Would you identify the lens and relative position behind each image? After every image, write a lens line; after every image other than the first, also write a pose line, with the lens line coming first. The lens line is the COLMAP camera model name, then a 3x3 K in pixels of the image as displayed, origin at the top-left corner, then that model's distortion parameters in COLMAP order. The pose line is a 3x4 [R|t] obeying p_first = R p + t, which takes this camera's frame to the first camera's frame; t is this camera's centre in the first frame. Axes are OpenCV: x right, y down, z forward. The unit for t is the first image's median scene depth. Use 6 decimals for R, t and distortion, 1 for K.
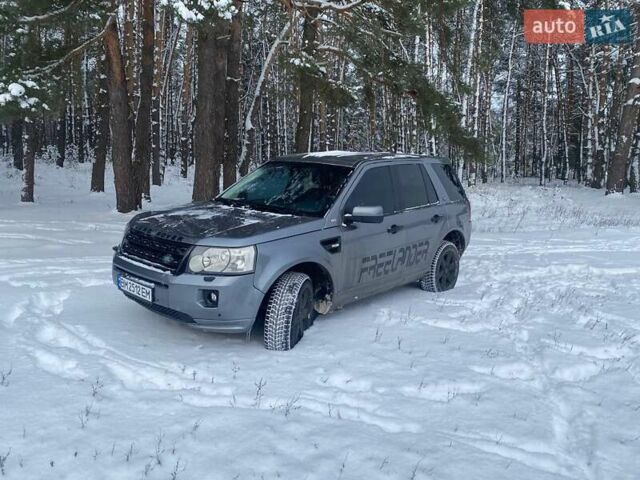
lens RADIAL K [[473.7, 0, 321.2], [0, 473.7, 246.6], [0, 0, 1]] dist [-0.000219, -0.004069]
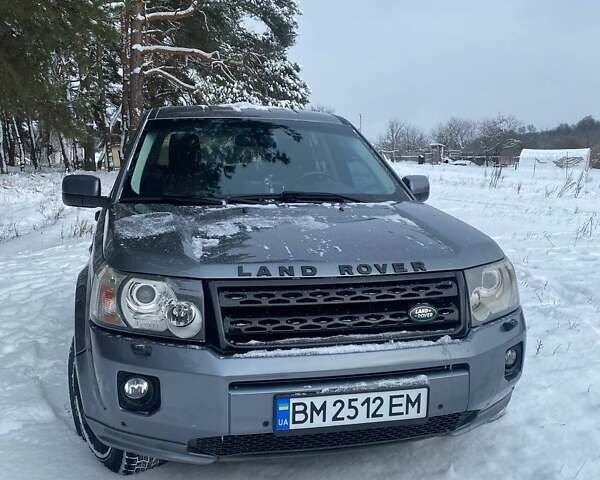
lens RADIAL K [[598.2, 0, 300.0], [0, 598.2, 240.0], [0, 0, 1]] dist [0.007324, -0.015711]
pose [[0.586129, -0.152839, 0.795672, -0.823859], [0.166195, 0.983844, 0.066557, -0.099253], [-0.792989, 0.093226, 0.602060, 0.723808]]
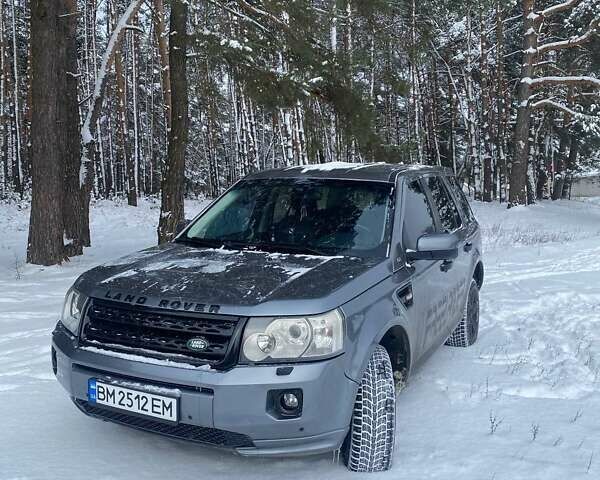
lens RADIAL K [[598.2, 0, 300.0], [0, 598.2, 240.0], [0, 0, 1]] dist [0.007324, -0.015711]
pose [[0.966807, -0.061660, 0.247955, -0.370511], [0.081171, 0.994292, -0.069241, -0.040709], [-0.242270, 0.087070, 0.966294, 0.226708]]
